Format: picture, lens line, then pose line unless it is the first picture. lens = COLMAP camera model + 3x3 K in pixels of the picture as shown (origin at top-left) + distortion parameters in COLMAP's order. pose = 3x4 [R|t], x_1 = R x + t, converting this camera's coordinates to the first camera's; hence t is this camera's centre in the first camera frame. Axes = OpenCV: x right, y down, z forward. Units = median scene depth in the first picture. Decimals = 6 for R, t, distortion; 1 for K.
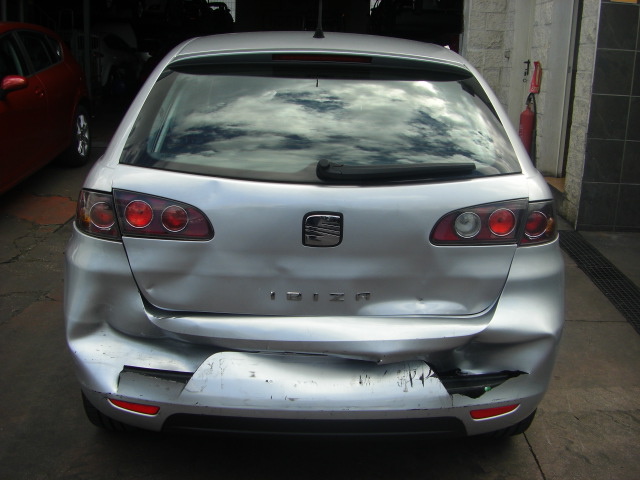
lens RADIAL K [[727.9, 0, 314.6], [0, 727.9, 241.3], [0, 0, 1]] dist [-0.155783, 0.053303]
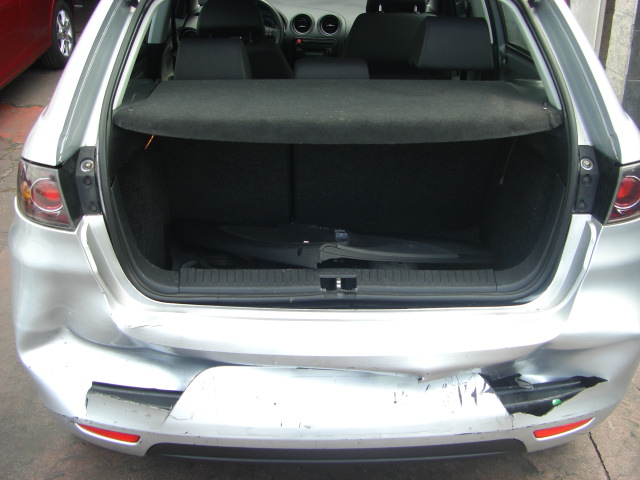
lens RADIAL K [[727.9, 0, 314.6], [0, 727.9, 241.3], [0, 0, 1]] dist [-0.155783, 0.053303]
pose [[0.999718, -0.019693, -0.013260, -0.009761], [0.021641, 0.985561, 0.167932, -0.105894], [0.009761, -0.168171, 0.985709, 0.263796]]
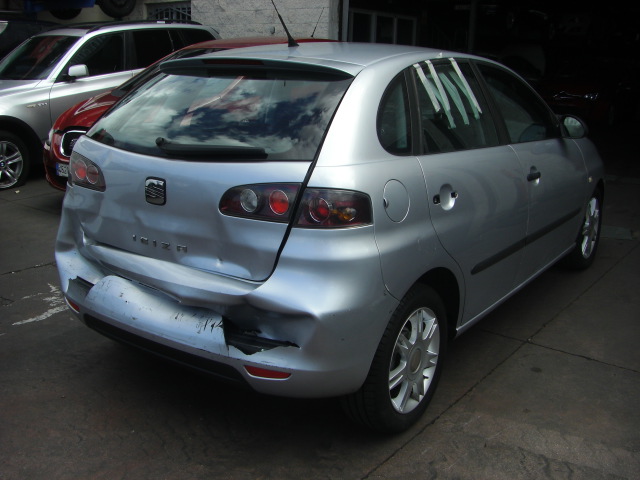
lens RADIAL K [[727.9, 0, 314.6], [0, 727.9, 241.3], [0, 0, 1]] dist [-0.155783, 0.053303]
pose [[0.789550, 0.138902, -0.597760, 0.971720], [-0.155117, 0.987590, 0.024600, -0.002950], [0.593758, 0.073300, 0.801298, 0.132458]]
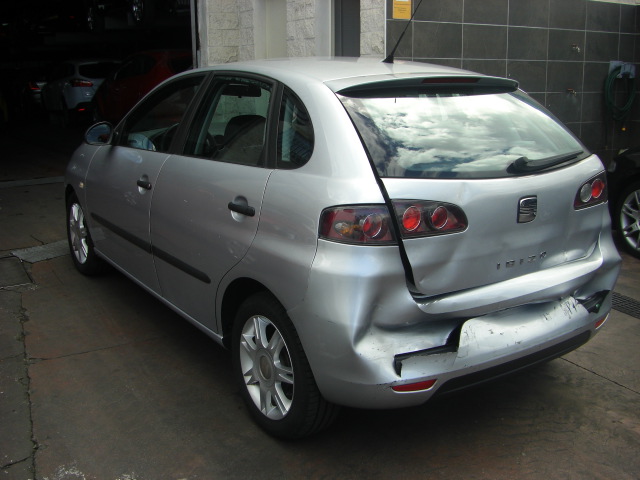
lens RADIAL K [[727.9, 0, 314.6], [0, 727.9, 241.3], [0, 0, 1]] dist [-0.155783, 0.053303]
pose [[0.839813, -0.165665, 0.516981, -0.955093], [0.174224, 0.984174, 0.032357, -0.064547], [-0.514160, 0.062896, 0.855385, 0.074562]]
